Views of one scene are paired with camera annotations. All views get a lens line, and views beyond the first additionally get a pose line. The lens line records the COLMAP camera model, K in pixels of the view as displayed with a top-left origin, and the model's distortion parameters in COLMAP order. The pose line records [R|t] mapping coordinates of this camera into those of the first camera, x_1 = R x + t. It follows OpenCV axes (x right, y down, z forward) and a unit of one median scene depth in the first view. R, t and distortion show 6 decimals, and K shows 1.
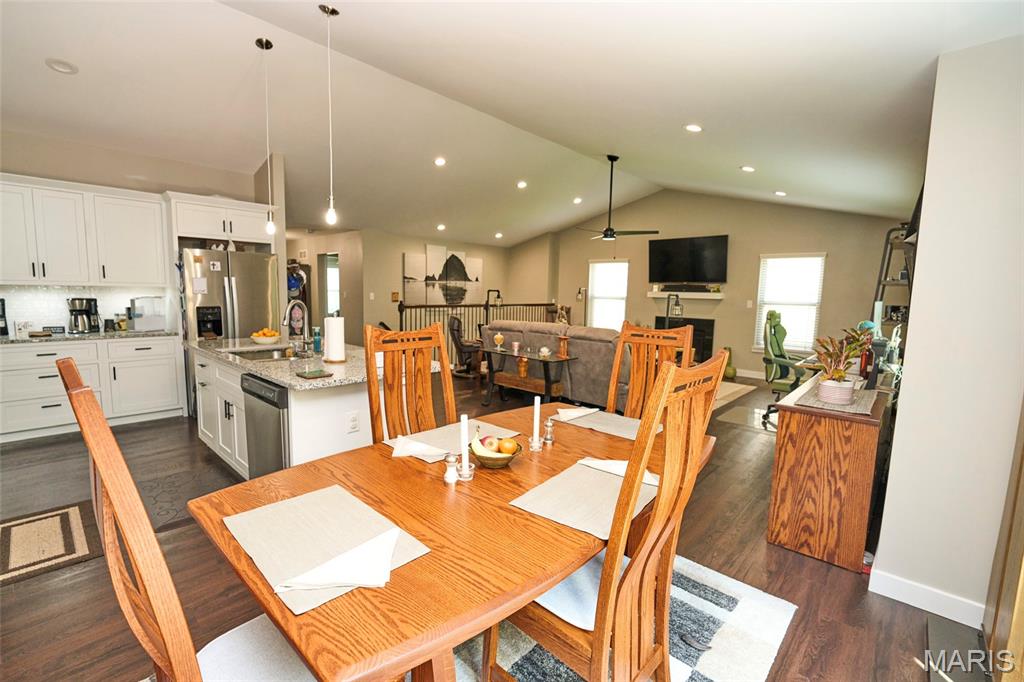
lens RADIAL K [[452.3, 0, 509.1], [0, 452.3, 342.9], [0, 0, 1]] dist [-0.010983, 0.001778]
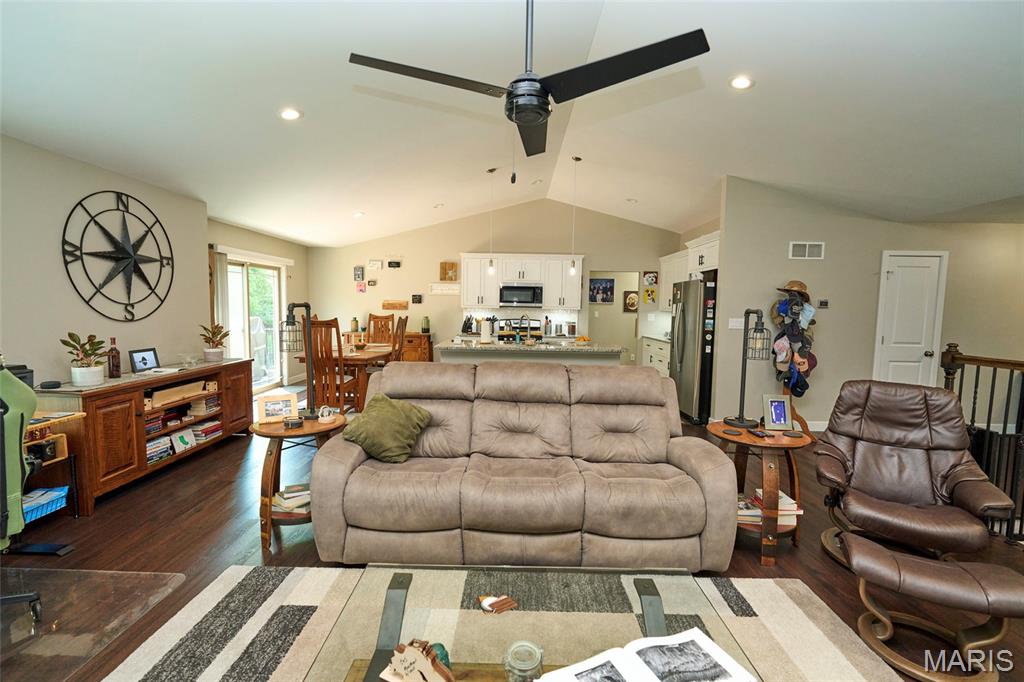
lens RADIAL K [[452.3, 0, 508.5], [0, 452.3, 341.9], [0, 0, 1]] dist [-0.010983, 0.001778]
pose [[-0.744834, 0.020324, -0.666941, 0.285479], [-0.107659, 0.982779, 0.150180, -0.090585], [0.658508, 0.183661, -0.729819, 0.829923]]
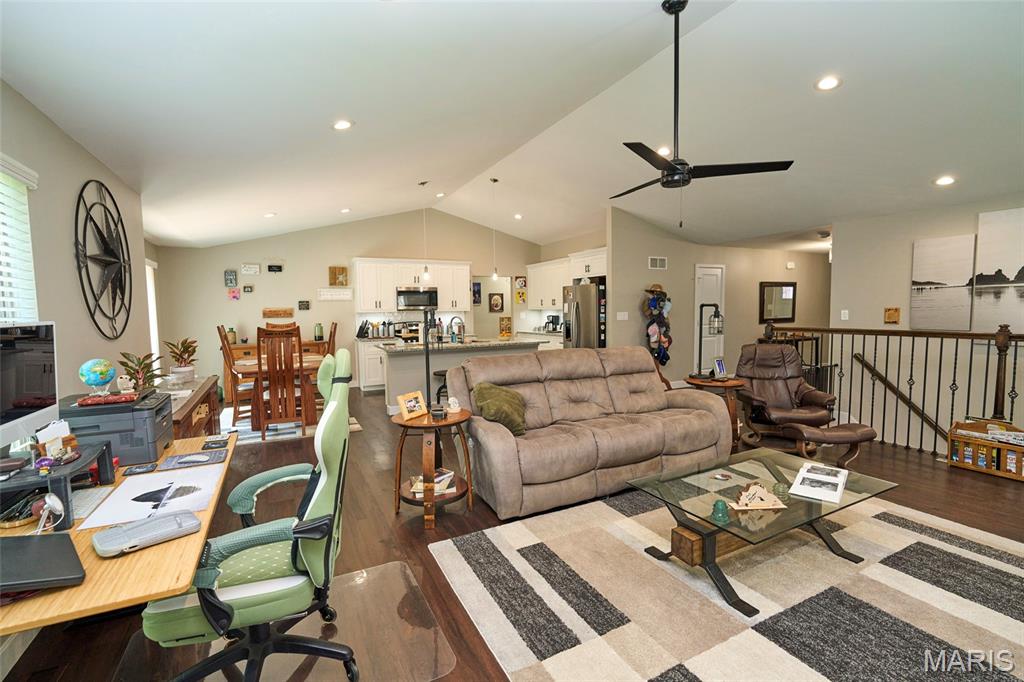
lens RADIAL K [[452.3, 0, 509.0], [0, 452.3, 342.7], [0, 0, 1]] dist [-0.010983, 0.001778]
pose [[-0.349181, 0.055726, -0.935397, 0.479603], [-0.098496, 0.990518, 0.095778, -0.069270], [0.931864, 0.125577, -0.340381, 0.690491]]
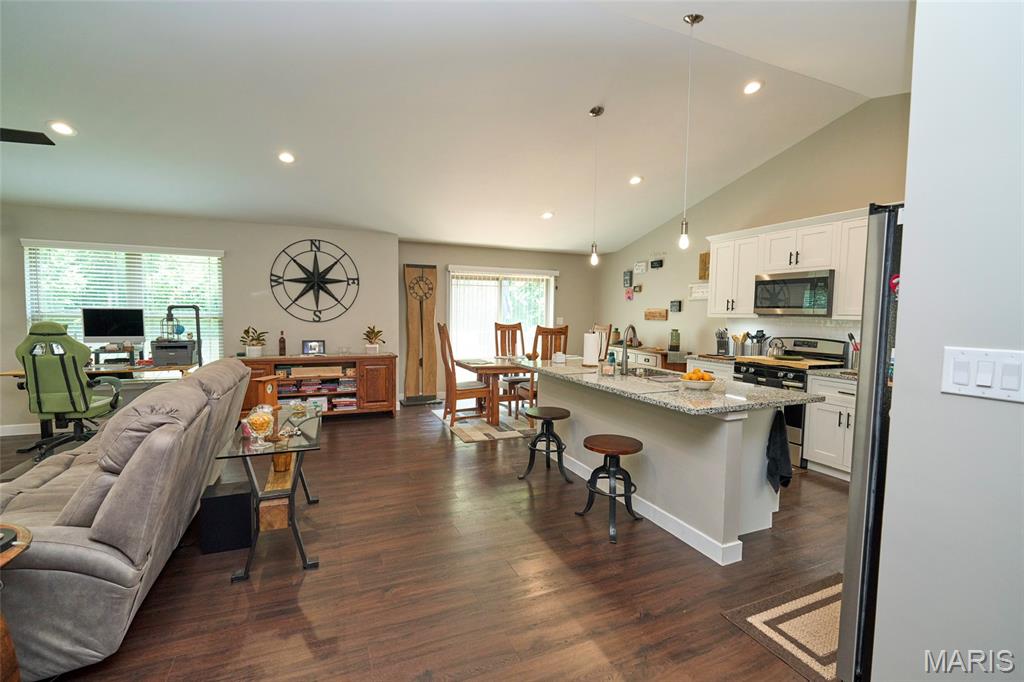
lens RADIAL K [[452.3, 0, 509.4], [0, 452.3, 342.4], [0, 0, 1]] dist [-0.010983, 0.001778]
pose [[-0.910321, -0.060161, 0.409508, -0.236163], [0.014385, 0.984184, 0.176564, -0.090163], [-0.413654, 0.166621, -0.895058, 0.761835]]
